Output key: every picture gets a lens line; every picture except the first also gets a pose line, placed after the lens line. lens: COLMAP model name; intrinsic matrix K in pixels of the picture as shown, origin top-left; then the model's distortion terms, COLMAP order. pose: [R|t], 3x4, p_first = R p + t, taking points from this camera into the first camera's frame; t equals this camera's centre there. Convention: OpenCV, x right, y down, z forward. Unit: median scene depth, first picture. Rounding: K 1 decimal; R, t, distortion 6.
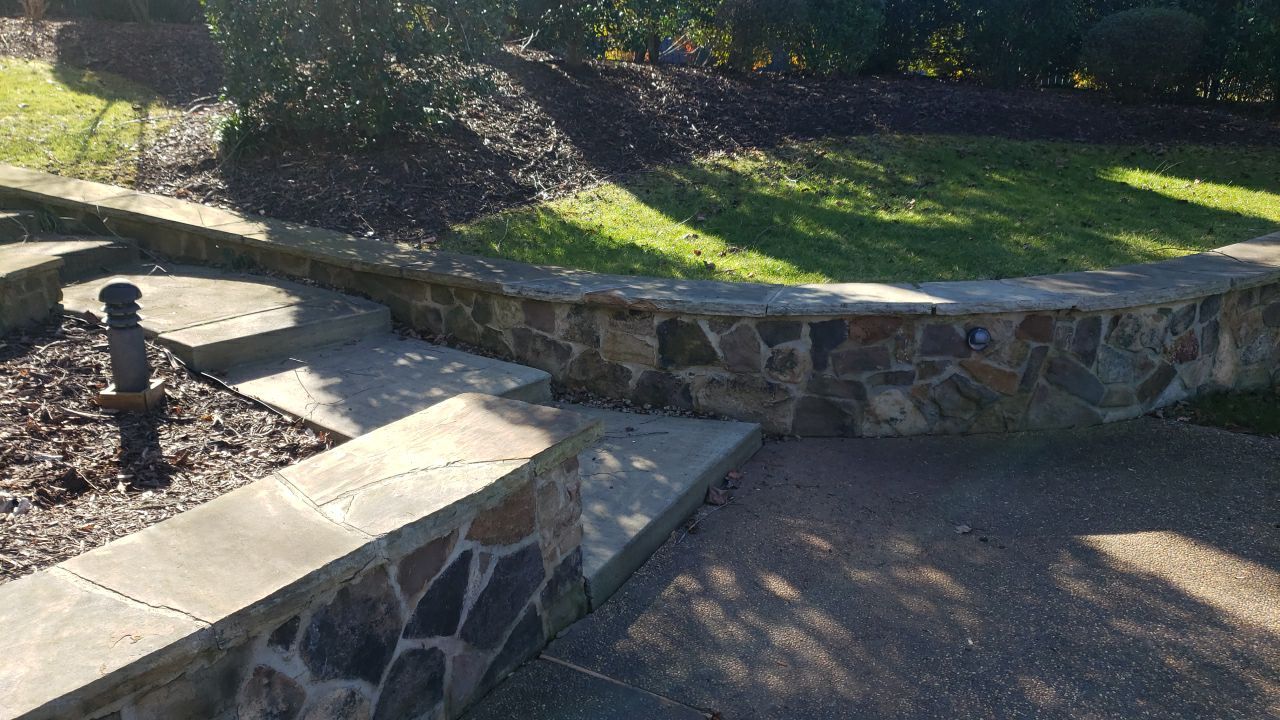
lens RADIAL K [[988.7, 0, 640.0], [0, 988.7, 360.0], [0, 0, 1]] dist [0.005934, 0.003953]
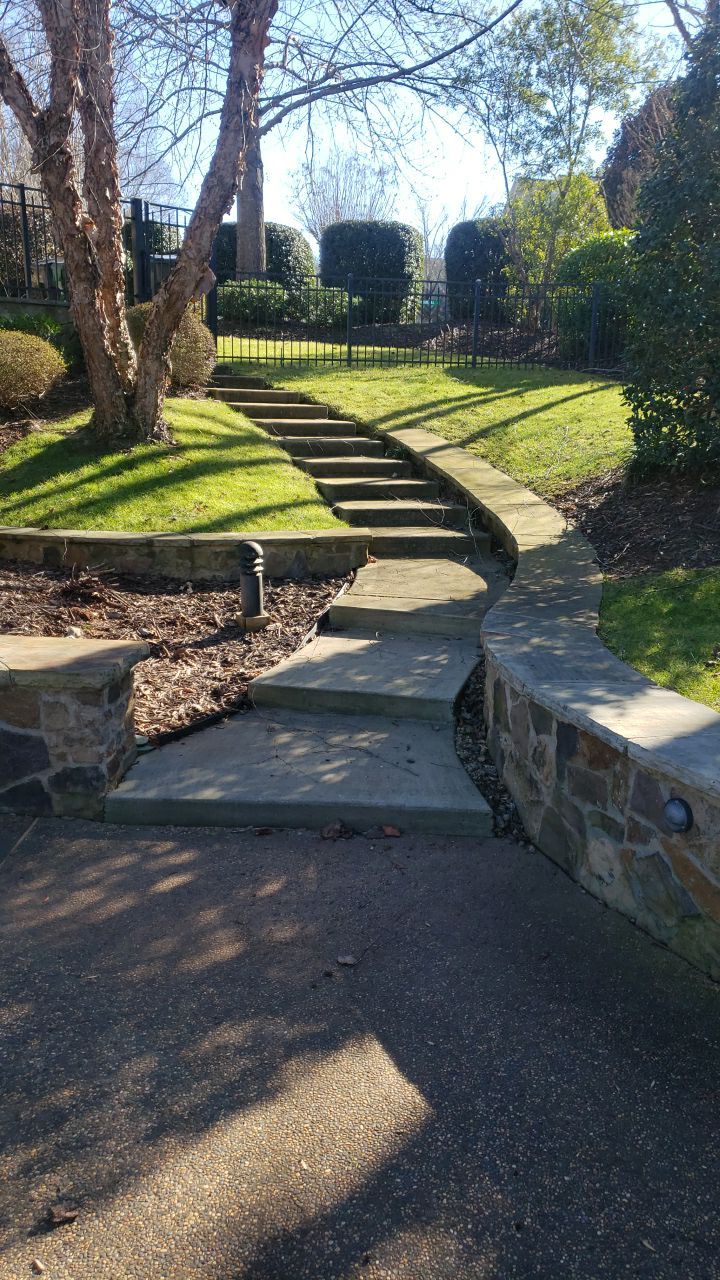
lens RADIAL K [[988.7, 0, 360.0], [0, 988.7, 640.0], [0, 0, 1]] dist [0.005934, 0.003953]
pose [[0.385563, 0.229218, -0.893756, 1.219375], [-0.271506, 0.953950, 0.127529, -0.236492], [0.881831, 0.193490, 0.430042, 0.715688]]
